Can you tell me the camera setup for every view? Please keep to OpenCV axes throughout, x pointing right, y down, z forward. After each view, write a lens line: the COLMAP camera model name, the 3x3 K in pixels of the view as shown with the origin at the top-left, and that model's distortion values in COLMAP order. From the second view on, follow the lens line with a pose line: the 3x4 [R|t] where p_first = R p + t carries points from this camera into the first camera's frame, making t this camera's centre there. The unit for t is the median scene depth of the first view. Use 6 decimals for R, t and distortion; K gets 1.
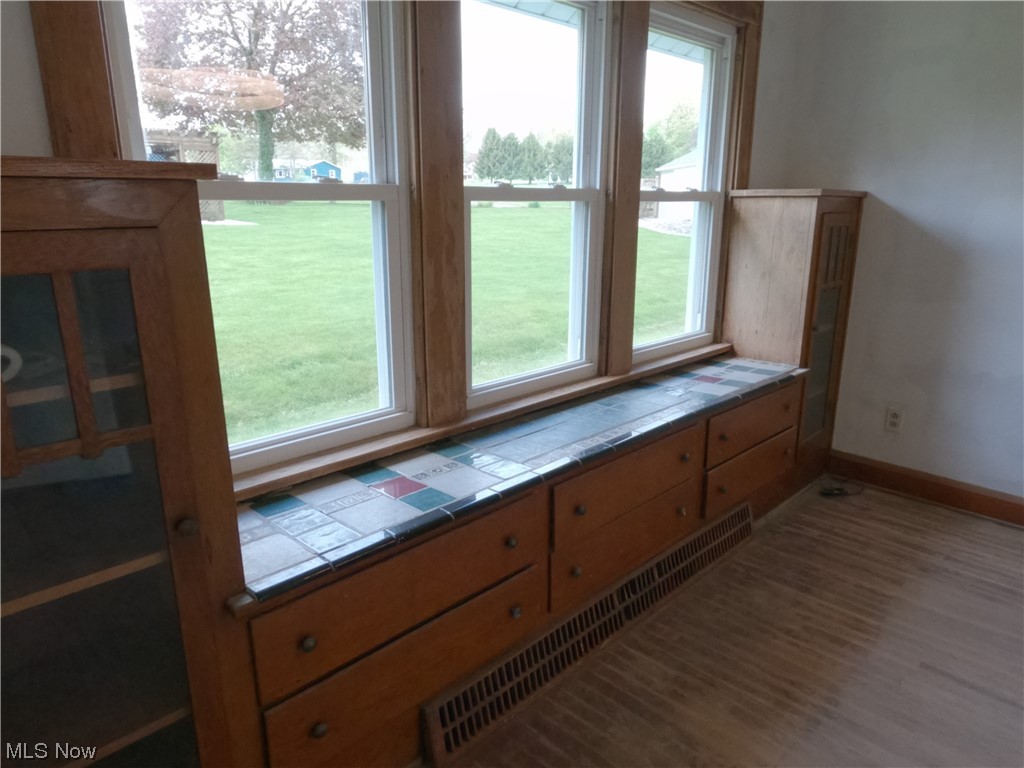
lens RADIAL K [[690.7, 0, 511.8], [0, 690.7, 386.1], [0, 0, 1]] dist [-0.000022, 0.001584]
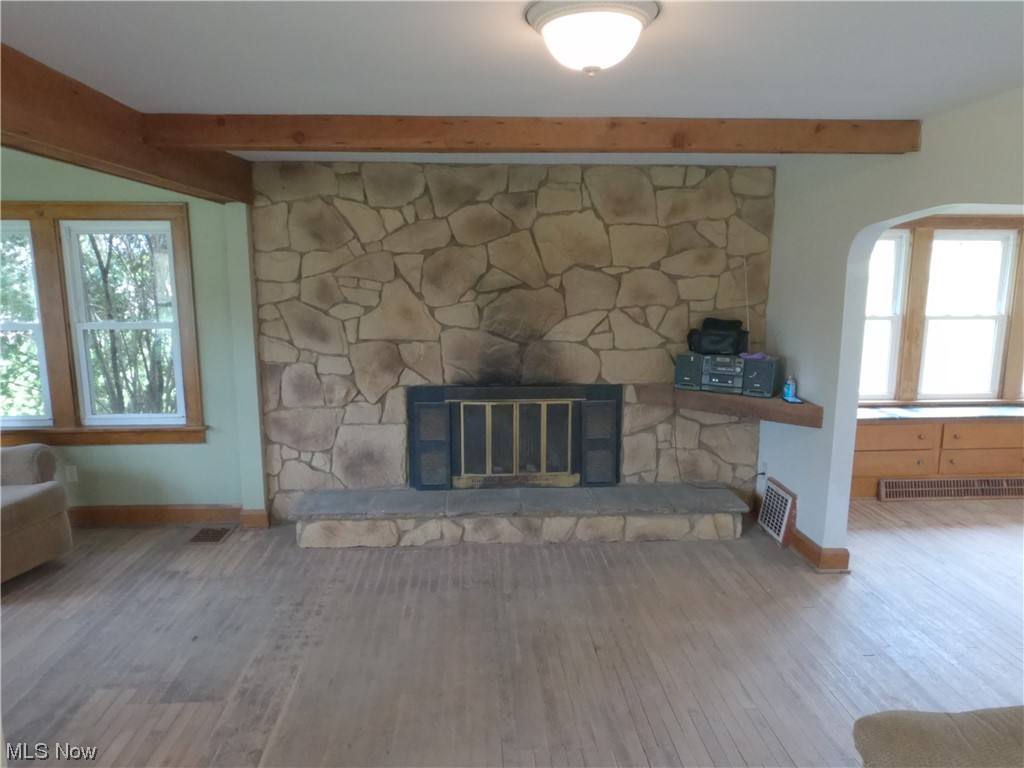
lens RADIAL K [[690.7, 0, 514.8], [0, 690.7, 381.1], [0, 0, 1]] dist [-0.000022, 0.001584]
pose [[0.739811, 0.106023, -0.664409, 0.590483], [-0.172652, 0.984355, -0.035167, 0.359484], [0.650285, 0.140729, 0.746542, -2.147881]]
